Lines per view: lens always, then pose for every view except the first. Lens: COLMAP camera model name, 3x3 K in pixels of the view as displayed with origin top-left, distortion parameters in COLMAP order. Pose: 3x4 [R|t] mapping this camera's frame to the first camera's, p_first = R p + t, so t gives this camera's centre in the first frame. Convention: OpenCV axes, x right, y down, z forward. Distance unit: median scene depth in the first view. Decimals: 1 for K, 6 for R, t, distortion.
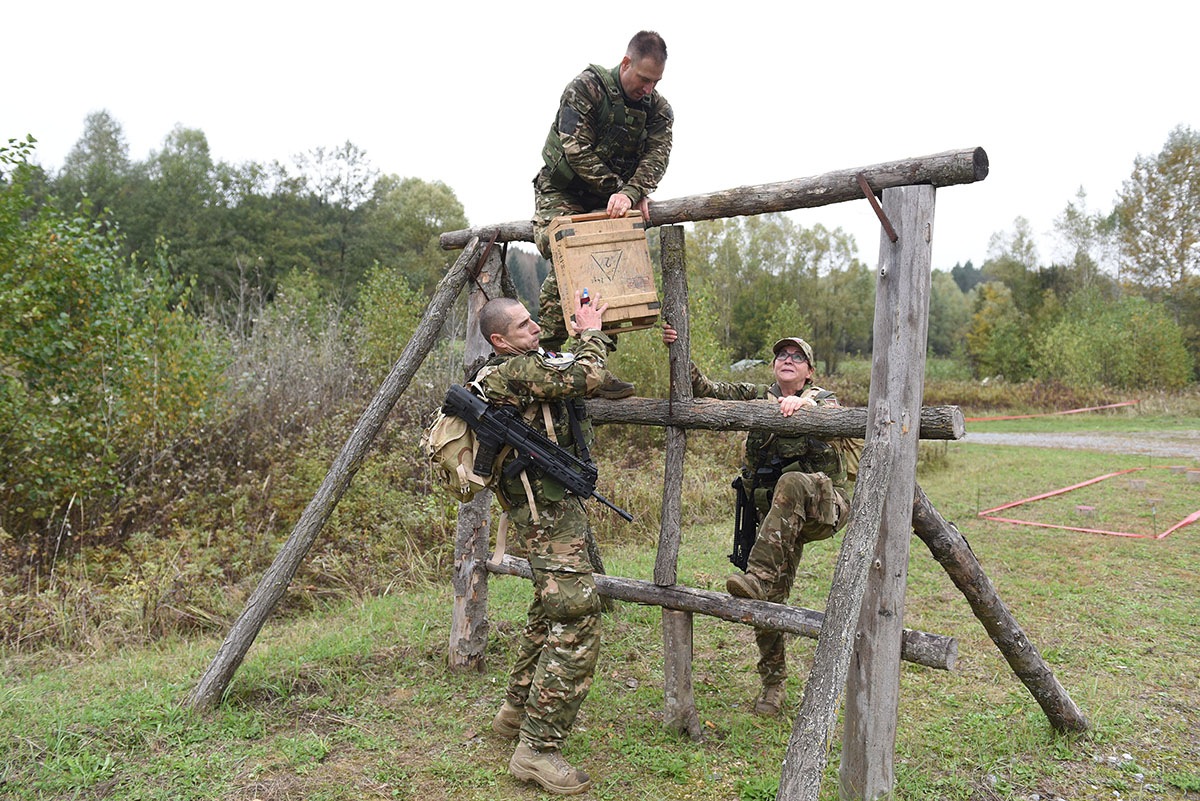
lens RADIAL K [[943.6, 0, 596.5], [0, 943.6, 387.2], [0, 0, 1]] dist [-0.018367, -0.023055]
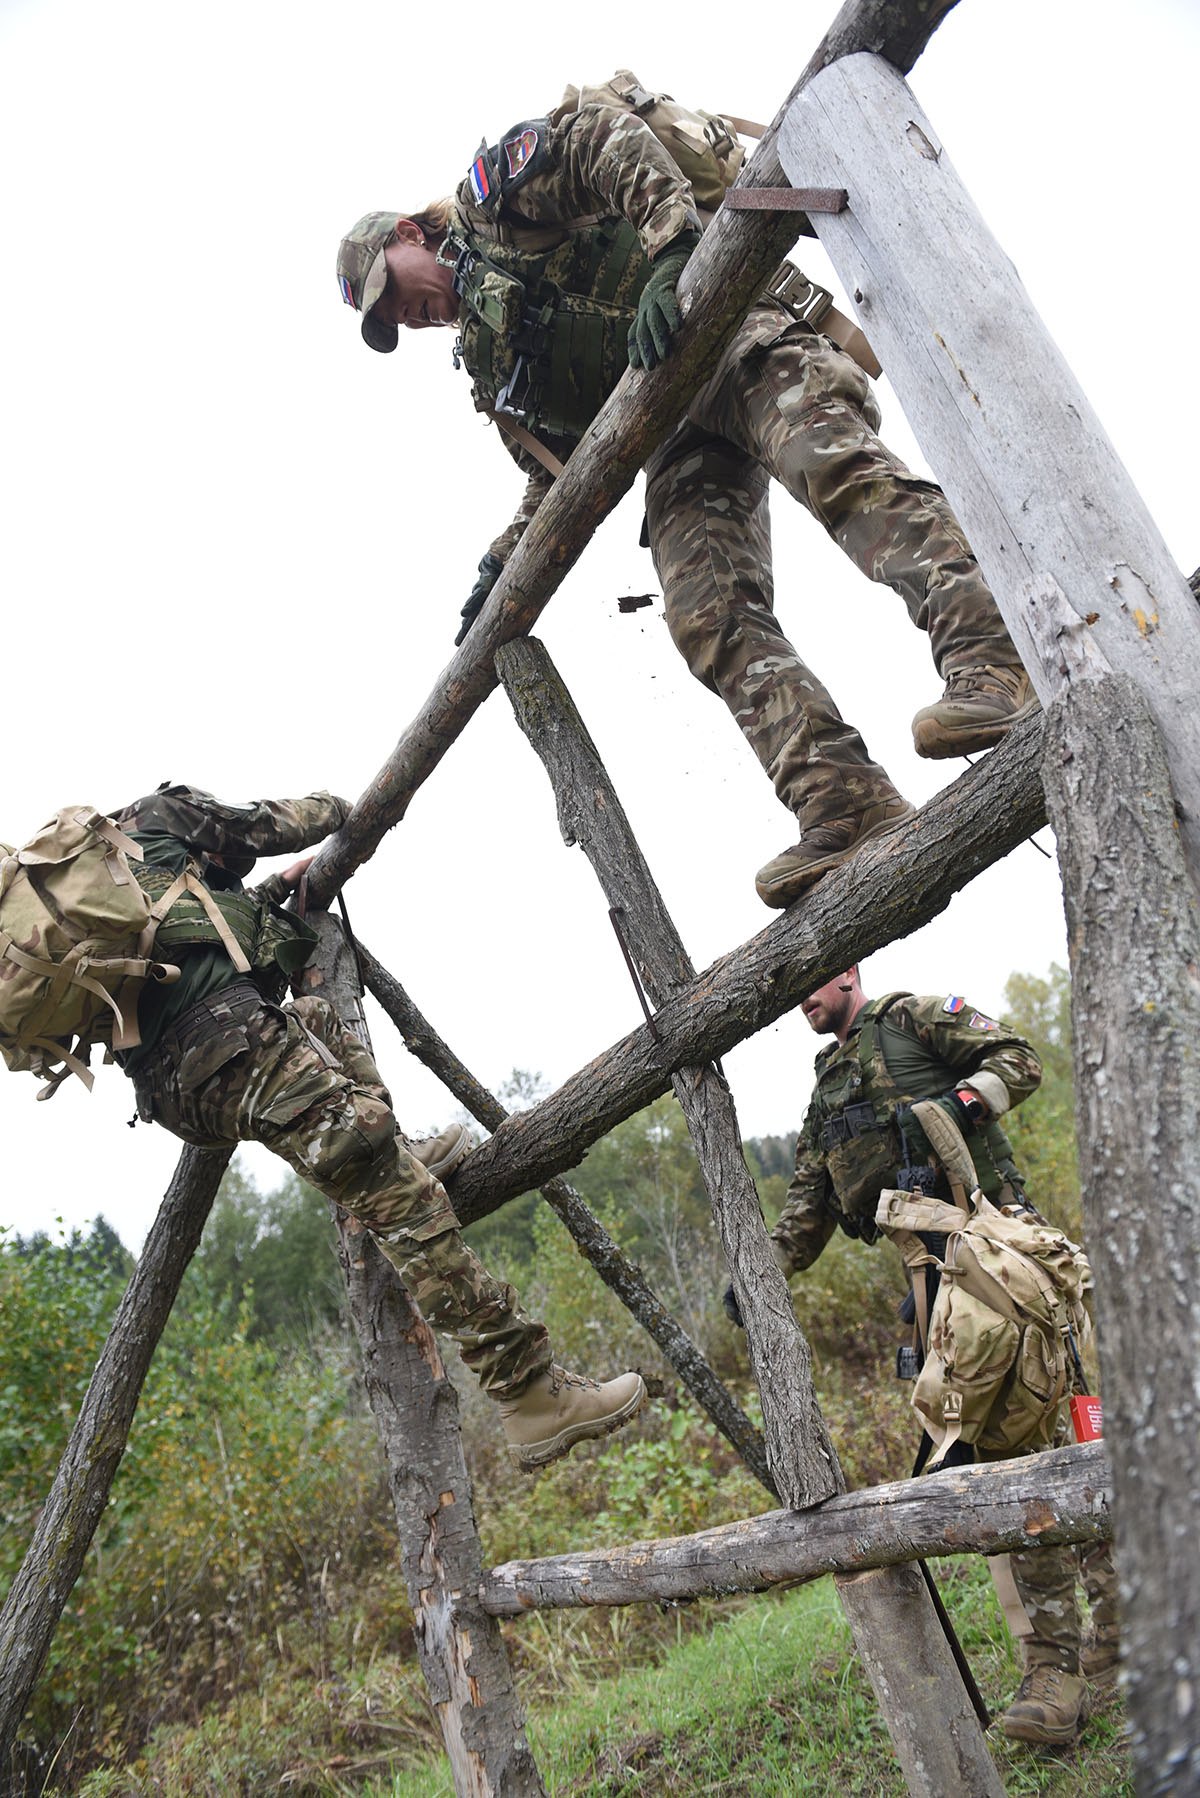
lens RADIAL K [[1247.3, 0, 607.2], [0, 1247.3, 888.8], [0, 0, 1]] dist [-0.039023, -0.004330]
pose [[0.902988, -0.397270, -0.163674, 0.145322], [0.310960, 0.867119, -0.389113, 0.145243], [0.296508, 0.300468, 0.906533, 0.437291]]
